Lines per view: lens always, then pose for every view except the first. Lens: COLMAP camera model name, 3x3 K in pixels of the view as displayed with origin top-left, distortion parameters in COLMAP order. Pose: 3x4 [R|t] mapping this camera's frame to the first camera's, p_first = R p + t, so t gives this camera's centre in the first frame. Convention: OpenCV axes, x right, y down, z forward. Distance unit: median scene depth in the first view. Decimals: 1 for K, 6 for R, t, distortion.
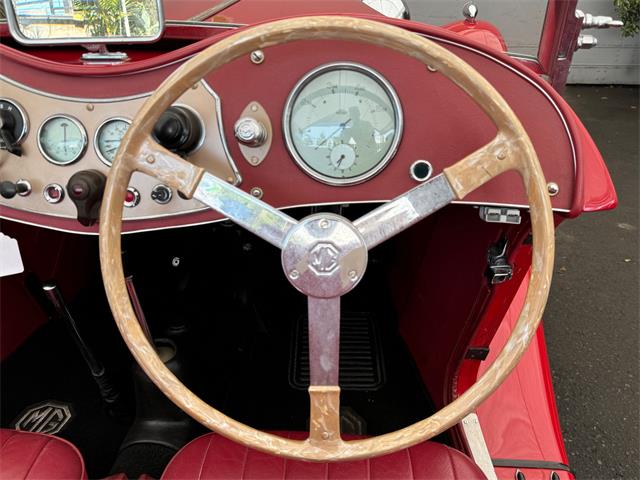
lens RADIAL K [[680.5, 0, 369.7], [0, 680.5, 241.0], [0, 0, 1]] dist [0.150348, -0.337042]
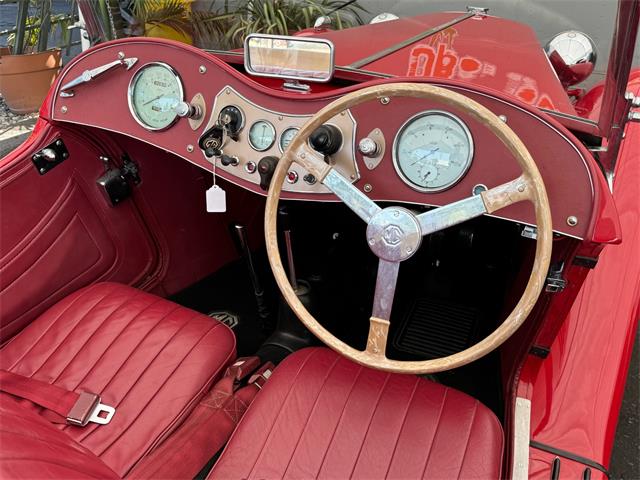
lens RADIAL K [[654.1, 0, 320.0], [0, 654.1, 240.0], [0, 0, 1]] dist [0.145229, -0.323588]
pose [[0.923998, 0.195973, -0.328362, 0.245880], [-0.197814, 0.979836, 0.028146, 0.024223], [0.327257, 0.038948, 0.944132, -0.415589]]
